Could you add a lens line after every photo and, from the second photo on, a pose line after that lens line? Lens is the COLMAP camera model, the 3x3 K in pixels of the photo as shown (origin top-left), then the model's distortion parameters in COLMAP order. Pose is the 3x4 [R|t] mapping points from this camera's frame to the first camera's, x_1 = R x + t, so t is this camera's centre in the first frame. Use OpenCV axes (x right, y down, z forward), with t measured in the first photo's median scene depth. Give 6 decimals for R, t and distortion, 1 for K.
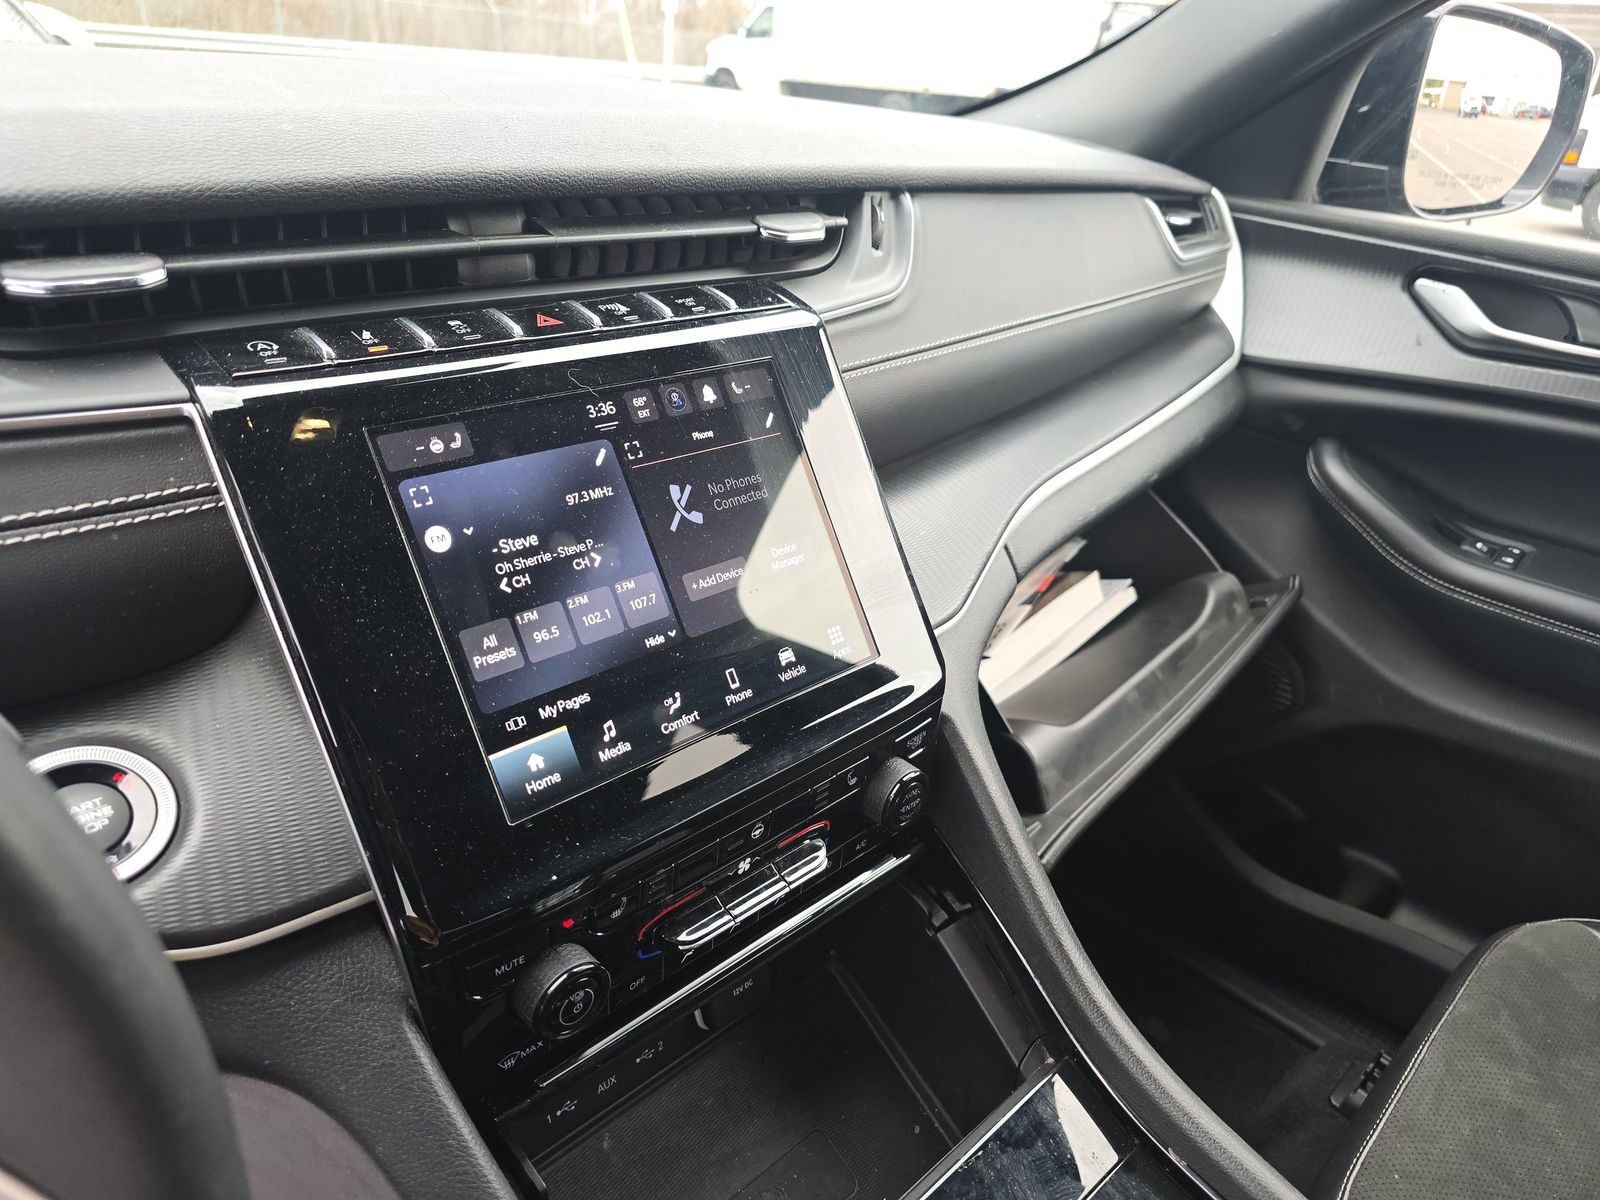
lens RADIAL K [[1075.1, 0, 801.2], [0, 1075.1, 612.7], [0, 0, 1]] dist [0.062963, -0.072895]
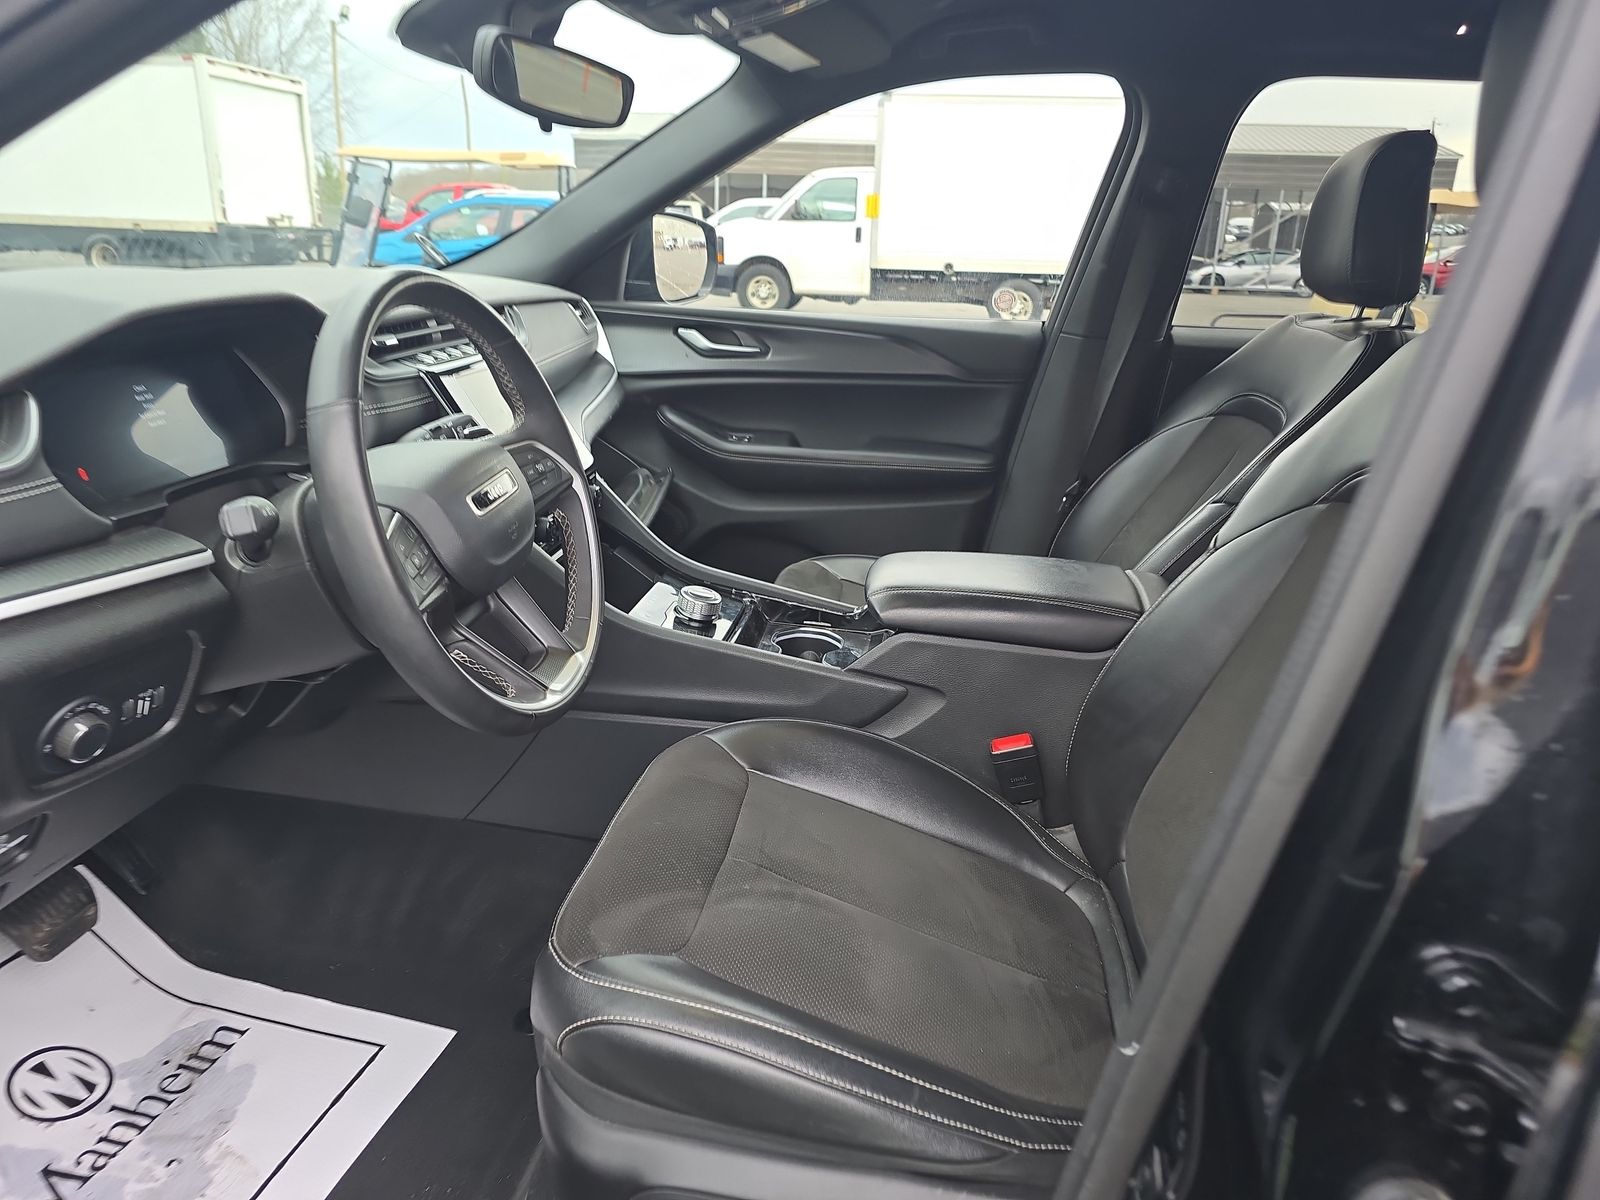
lens RADIAL K [[1075.1, 0, 801.2], [0, 1075.1, 612.7], [0, 0, 1]] dist [0.062963, -0.072895]
pose [[0.795025, -0.237479, 0.558156, -0.604607], [0.288594, 0.957444, -0.003702, 0.328944], [-0.533524, 0.164024, 0.829728, -0.877803]]
